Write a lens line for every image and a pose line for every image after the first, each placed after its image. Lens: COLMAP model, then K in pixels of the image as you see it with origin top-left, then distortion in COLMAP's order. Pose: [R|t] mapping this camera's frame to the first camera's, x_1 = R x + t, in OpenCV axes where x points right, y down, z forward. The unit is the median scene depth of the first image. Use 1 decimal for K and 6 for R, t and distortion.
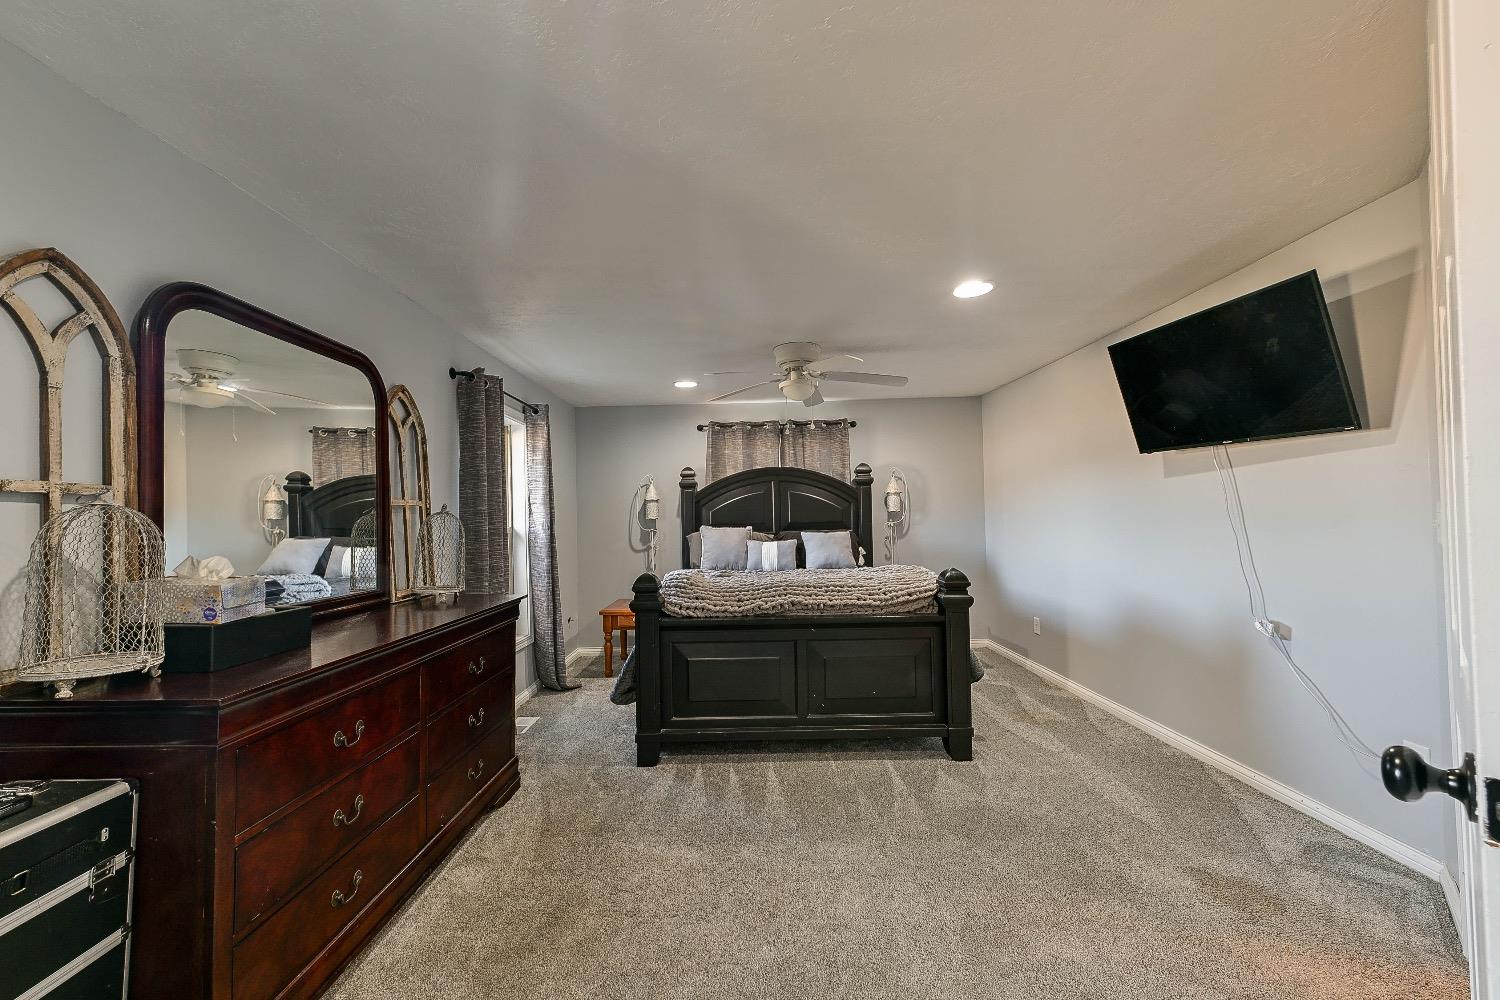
lens RADIAL K [[595.2, 0, 740.0], [0, 595.2, 510.7], [0, 0, 1]] dist [0.008917, 0.000698]
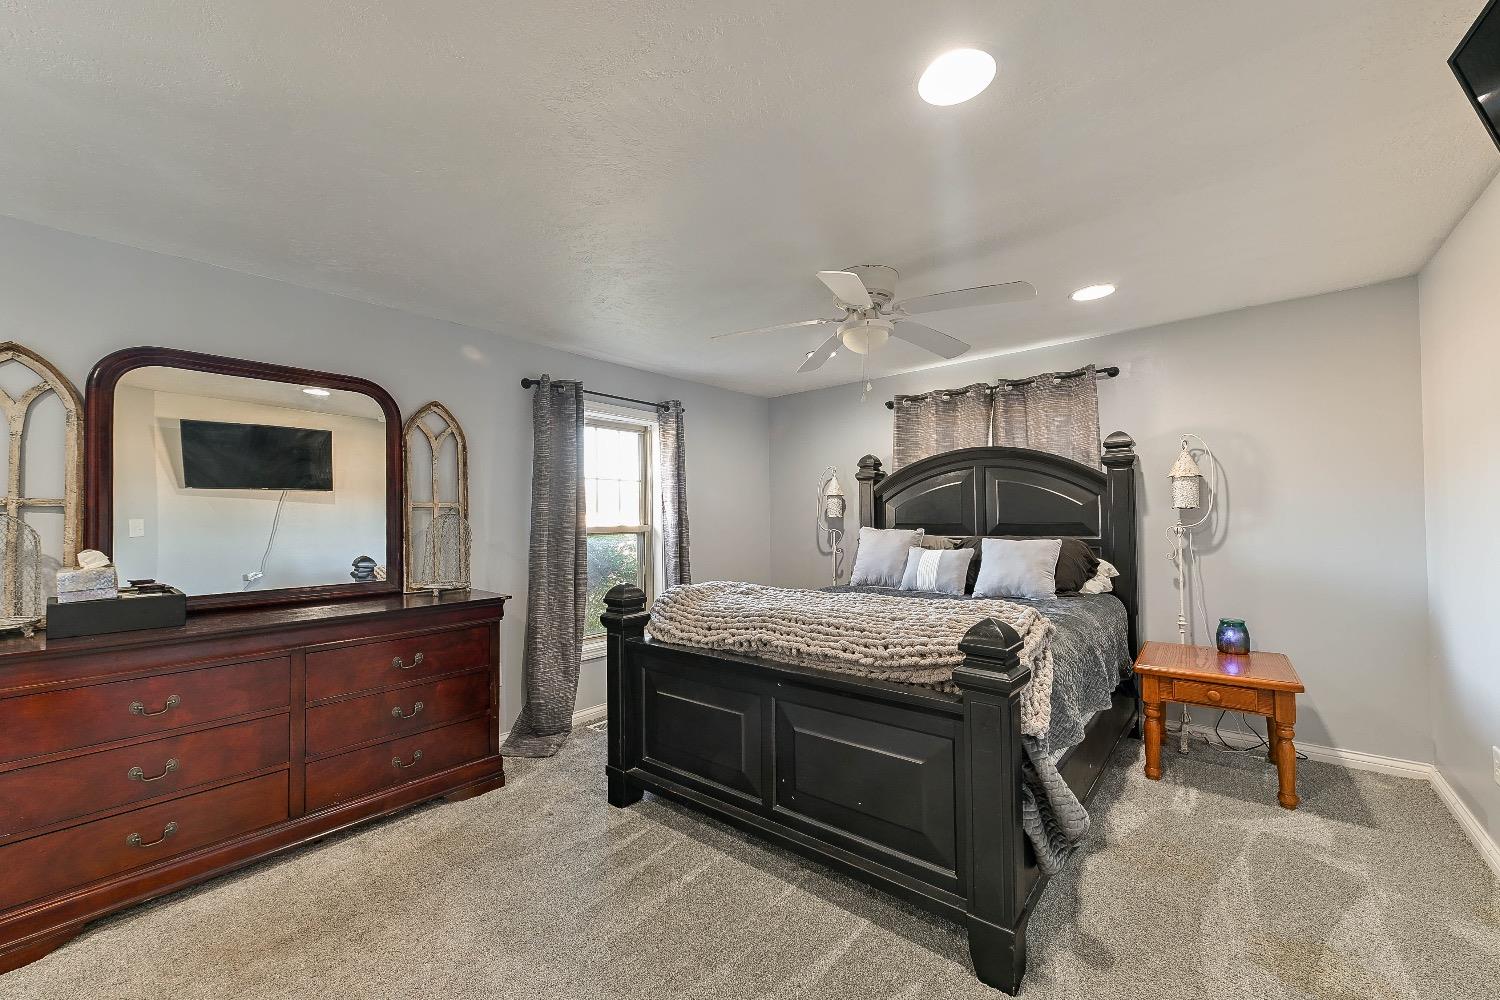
lens RADIAL K [[595.2, 0, 740.0], [0, 595.2, 510.7], [0, 0, 1]] dist [0.008917, 0.000698]
pose [[0.766230, 0.000691, -0.642566, 0.336430], [0.006662, 0.999937, 0.009019, -0.004994], [0.642532, -0.011192, 0.766177, 0.281126]]
